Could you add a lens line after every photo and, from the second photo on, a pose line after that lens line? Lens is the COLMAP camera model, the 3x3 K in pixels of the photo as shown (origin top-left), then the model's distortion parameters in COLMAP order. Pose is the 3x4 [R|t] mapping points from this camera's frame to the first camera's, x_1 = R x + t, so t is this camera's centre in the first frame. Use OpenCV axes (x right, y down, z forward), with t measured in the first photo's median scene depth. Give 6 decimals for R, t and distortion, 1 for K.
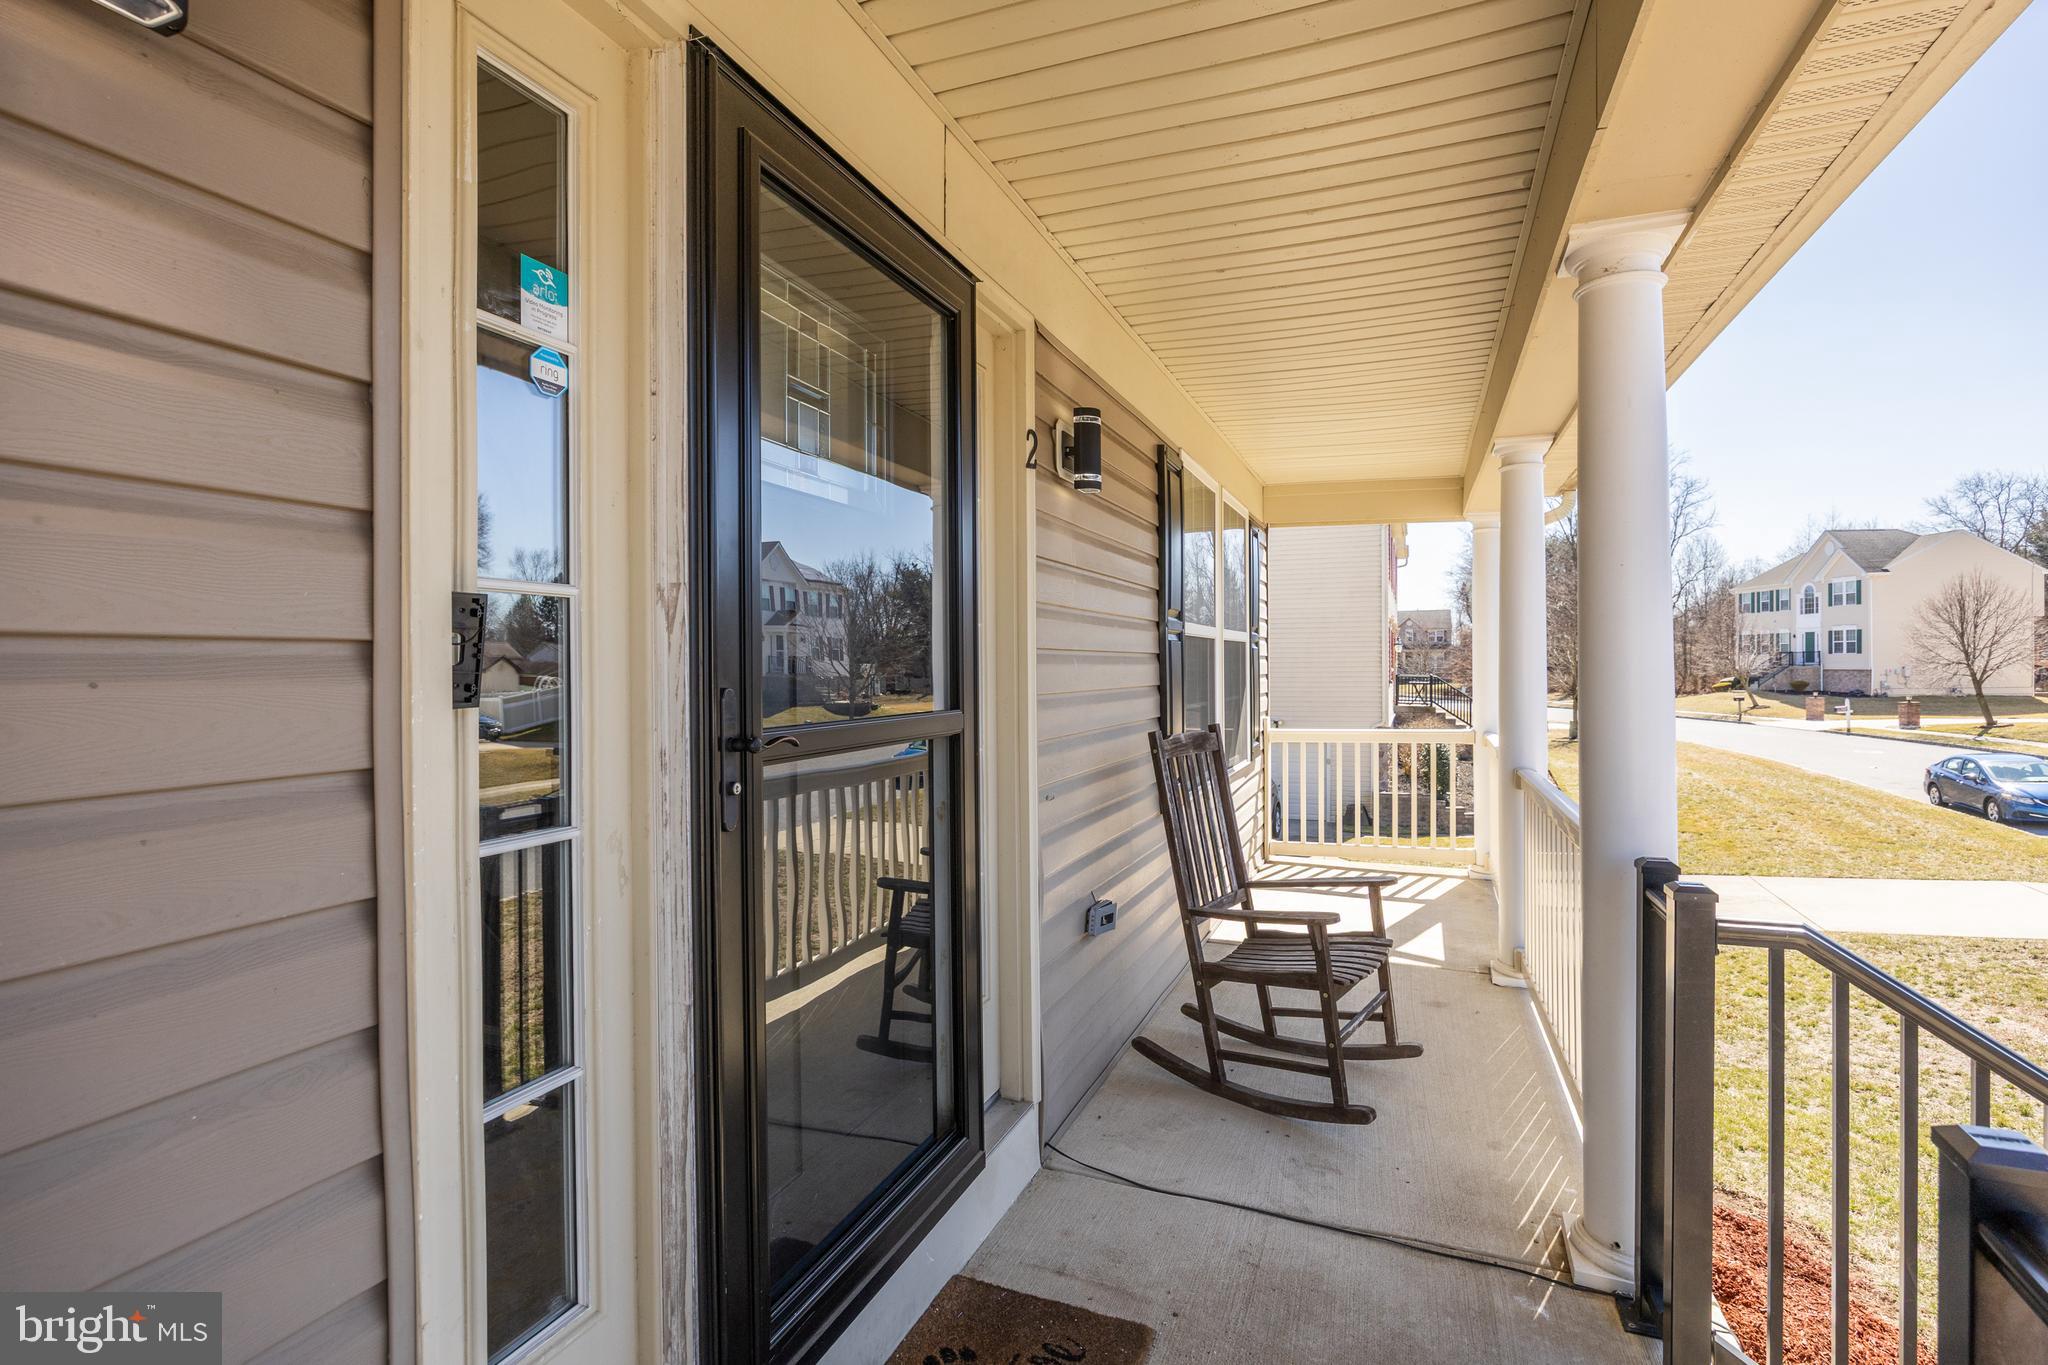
lens RADIAL K [[1023.4, 0, 1014.1], [0, 1023.4, 679.1], [0, 0, 1]] dist [-0.002932, -0.000243]
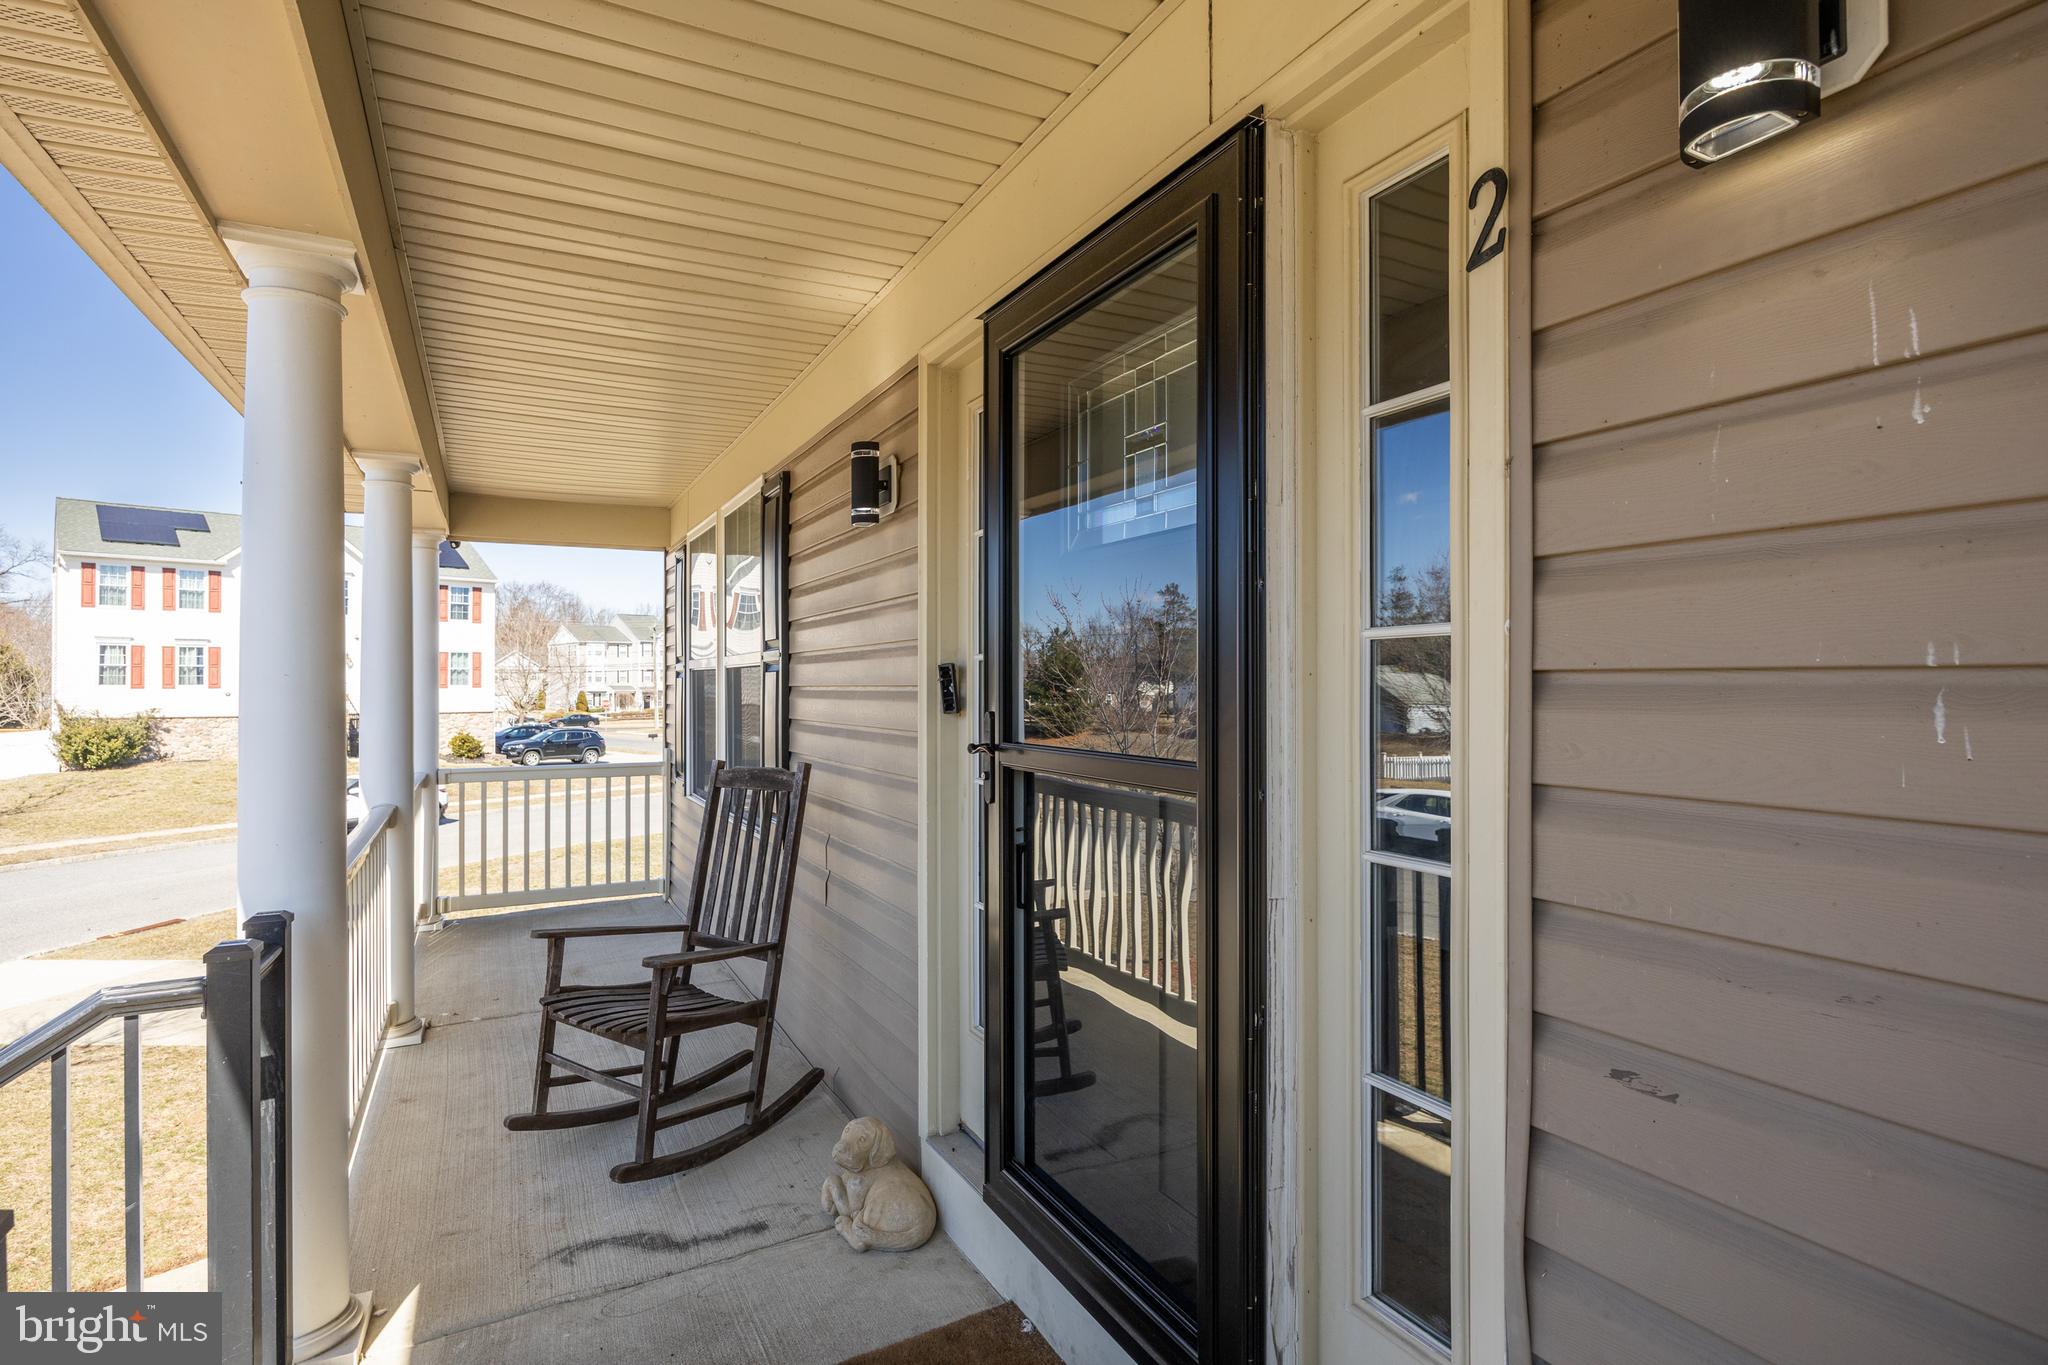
lens RADIAL K [[1023.4, 0, 1012.2], [0, 1023.4, 684.4], [0, 0, 1]] dist [-0.002932, -0.000243]
pose [[-0.649976, -0.009333, -0.759898, 0.615627], [-0.011672, 0.999929, -0.002297, -0.019621], [0.759865, 0.007376, -0.650039, 1.421626]]
